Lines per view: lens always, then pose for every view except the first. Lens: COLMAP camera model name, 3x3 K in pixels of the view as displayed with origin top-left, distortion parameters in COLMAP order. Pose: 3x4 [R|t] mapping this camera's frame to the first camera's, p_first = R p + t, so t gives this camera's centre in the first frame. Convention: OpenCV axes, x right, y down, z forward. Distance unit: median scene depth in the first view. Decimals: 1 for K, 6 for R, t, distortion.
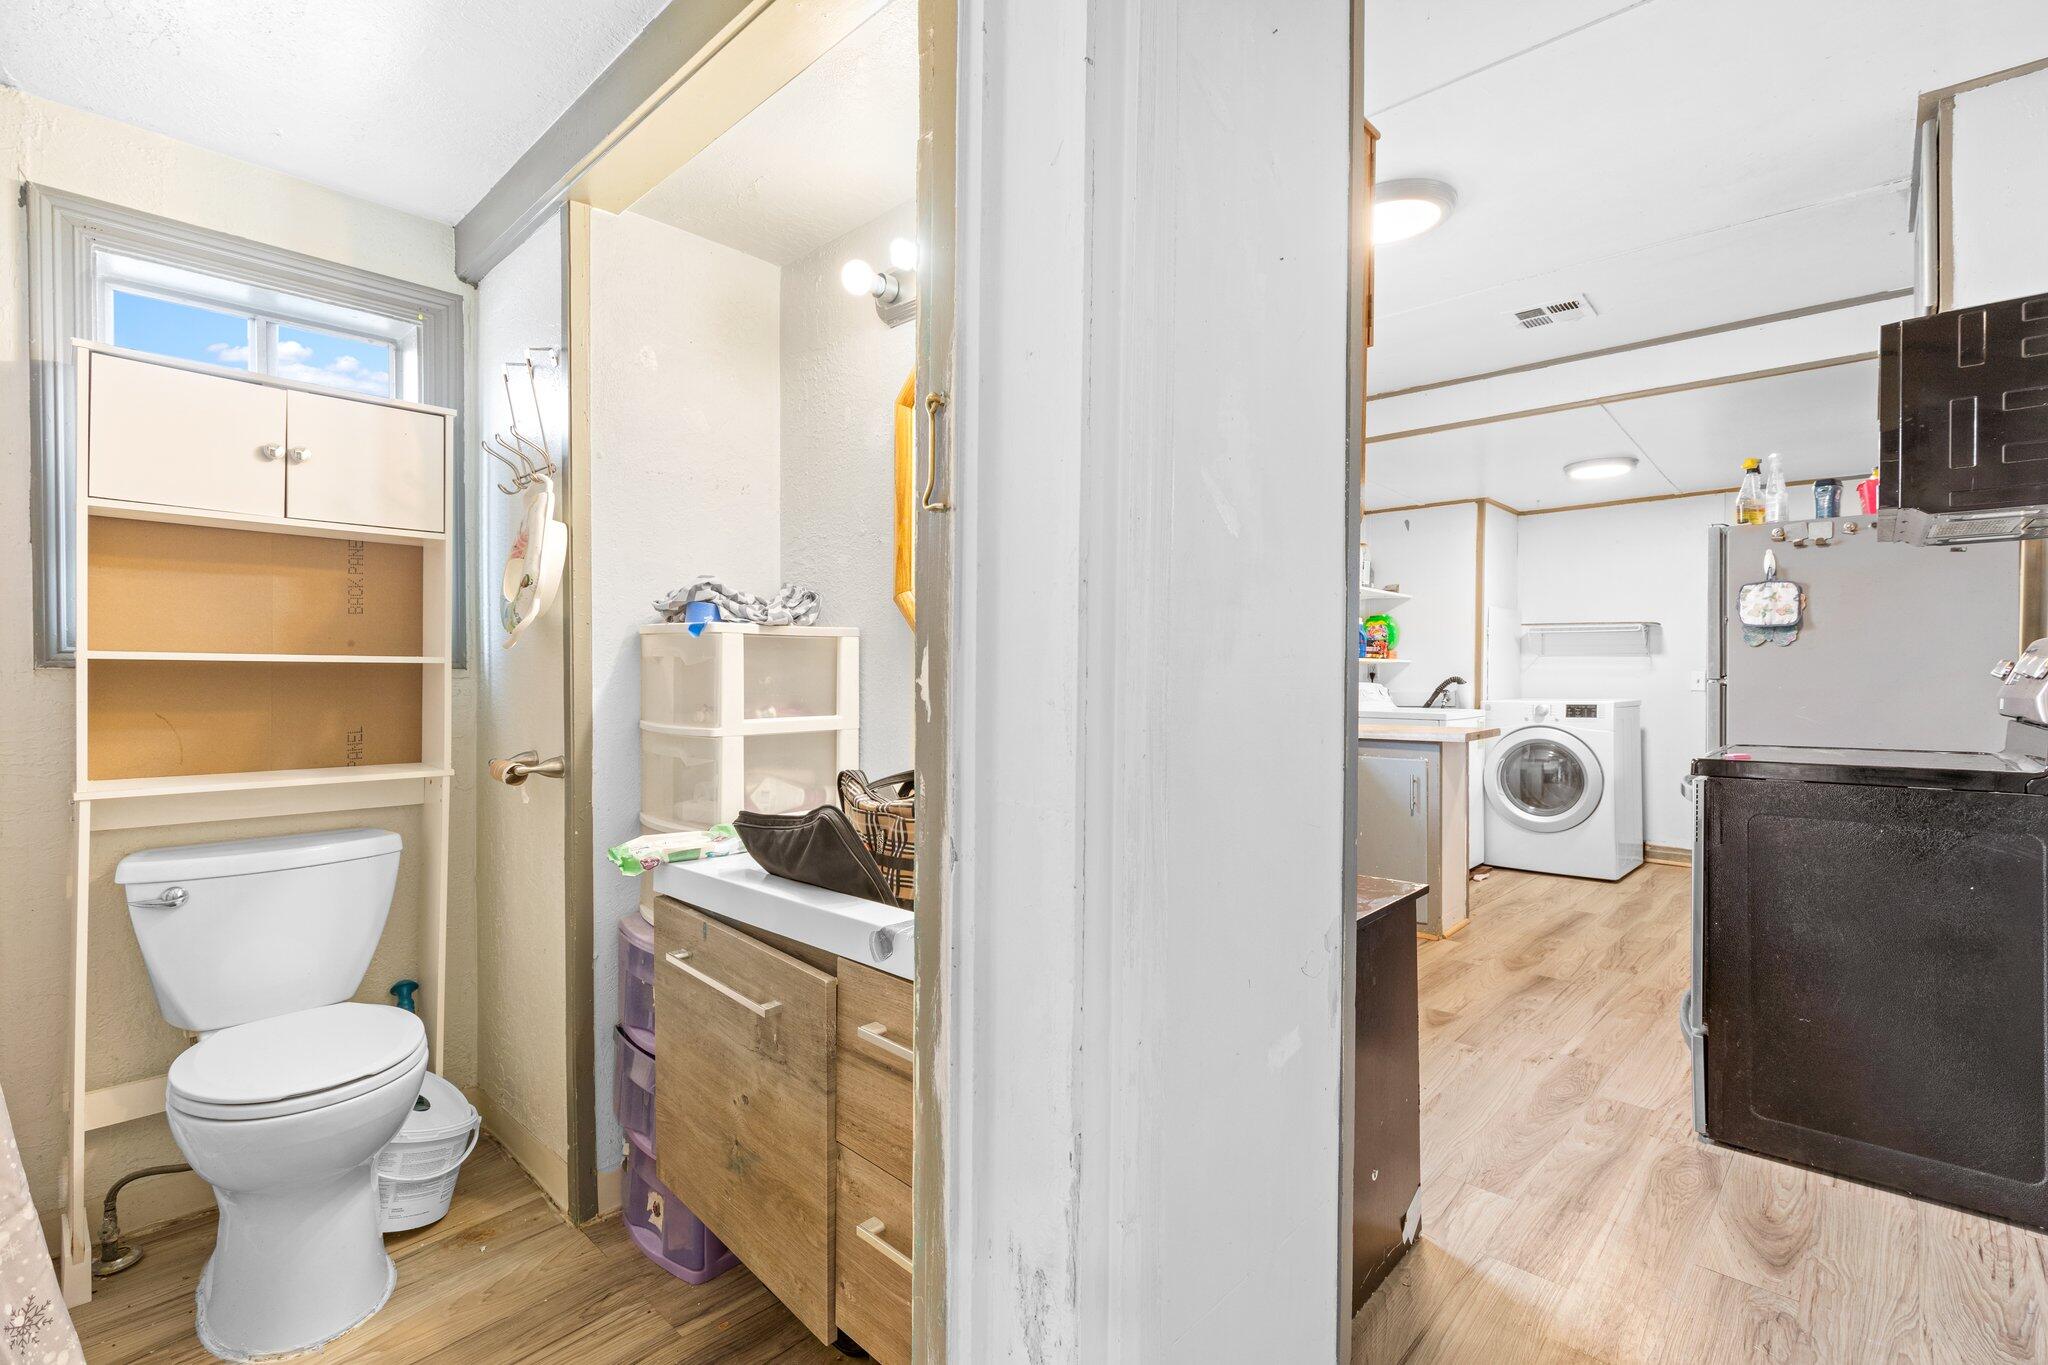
lens RADIAL K [[918.6, 0, 1023.0], [0, 918.6, 675.6], [0, 0, 1]] dist [0.002635, 0.000254]
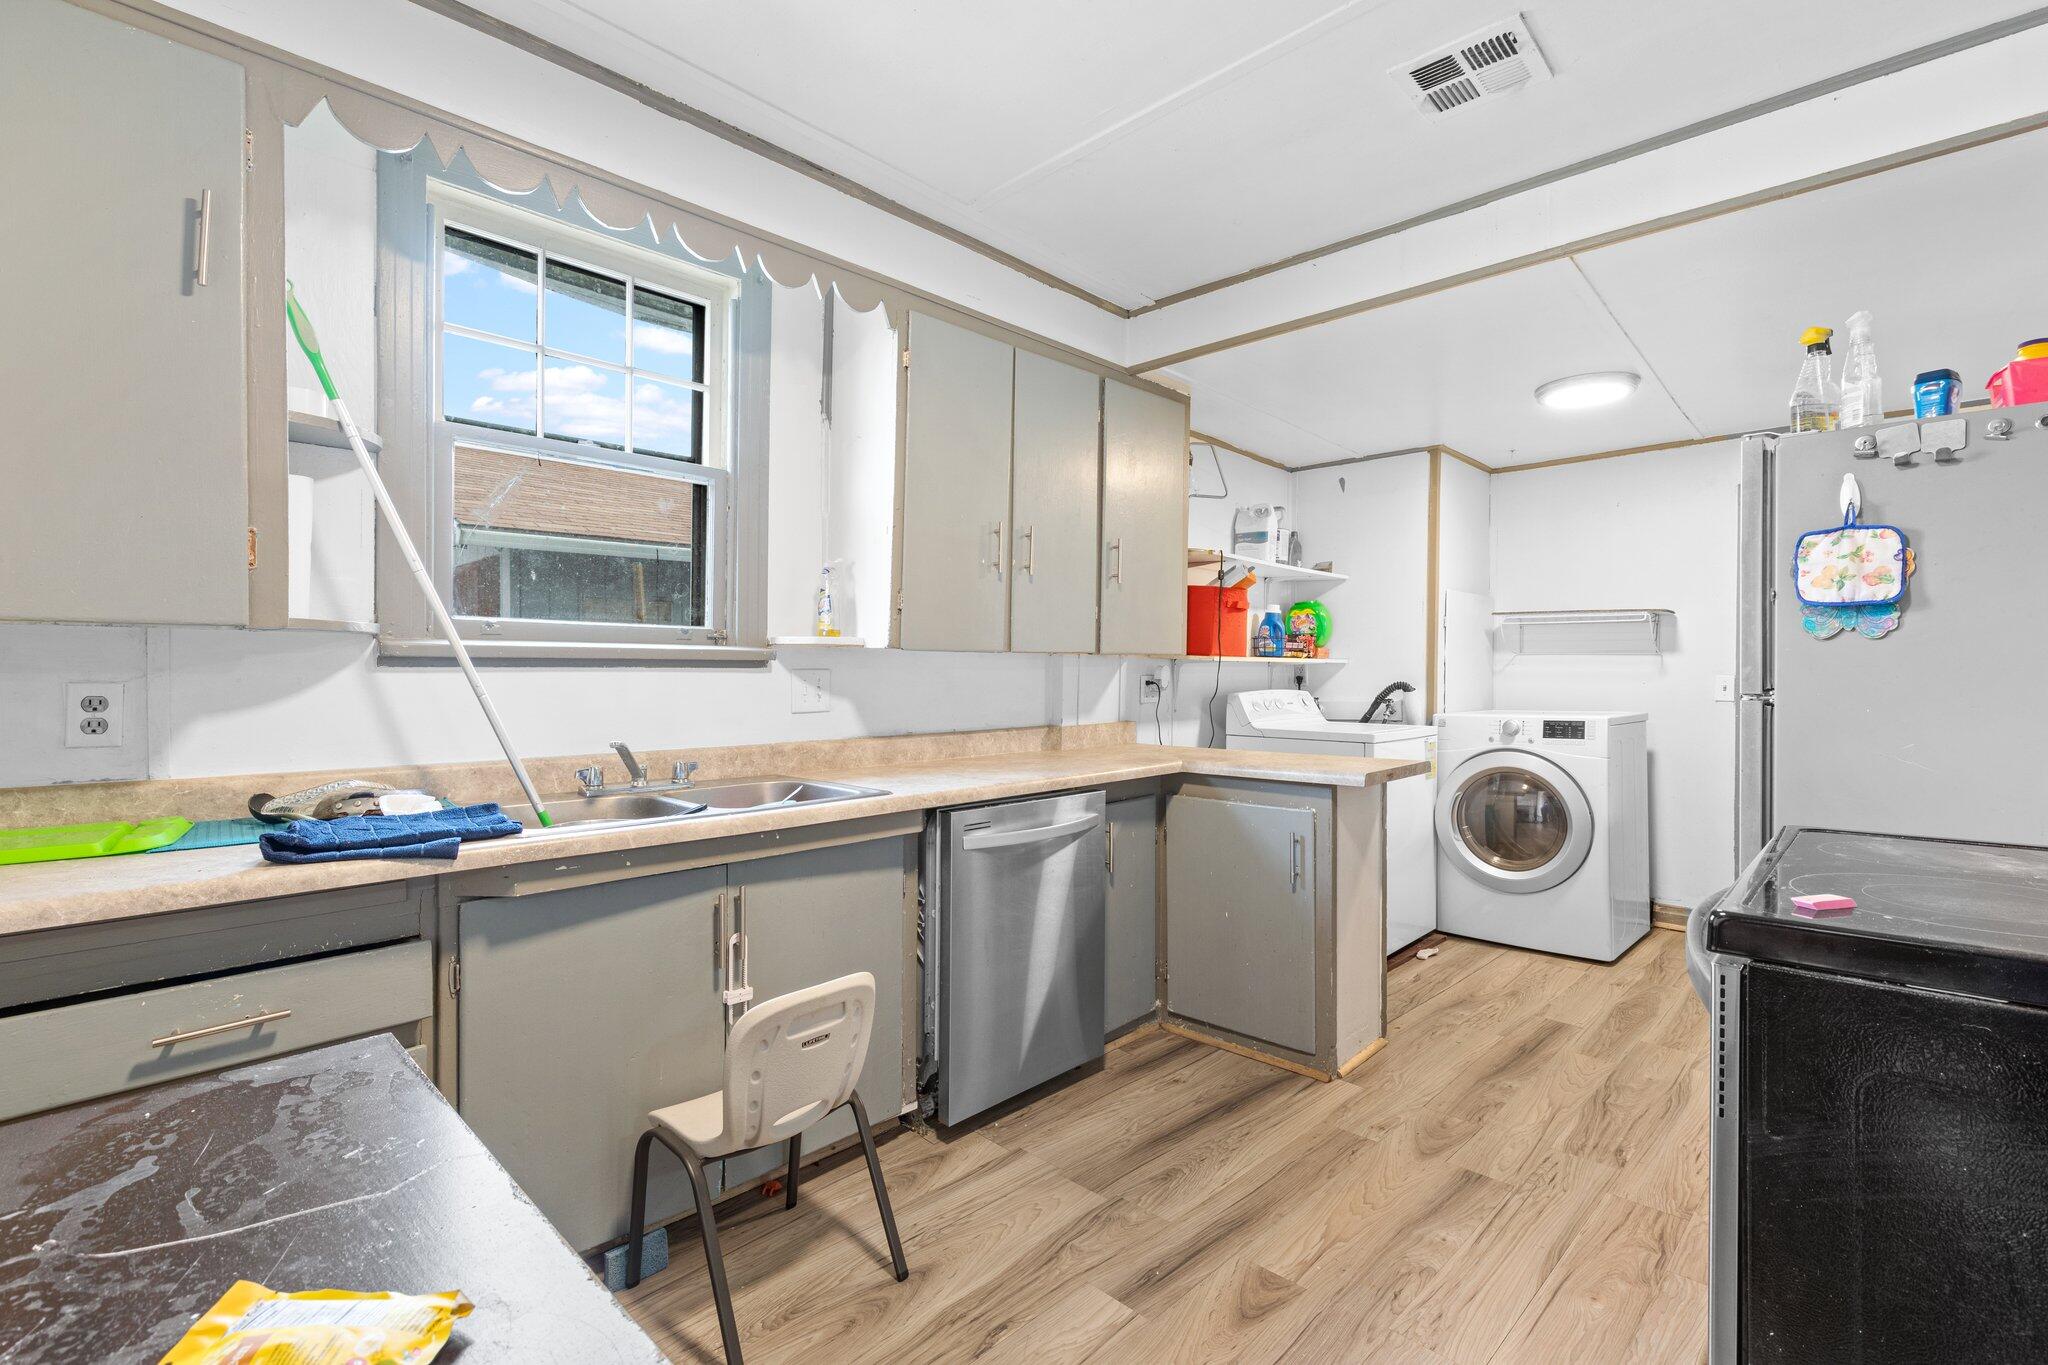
lens RADIAL K [[918.6, 0, 1024.8], [0, 918.6, 677.8], [0, 0, 1]] dist [0.002635, 0.000254]
pose [[0.999854, -0.000848, -0.017064, 0.222559], [0.000927, 0.999989, 0.004590, -0.007732], [0.017060, -0.004605, 0.999844, 0.303981]]
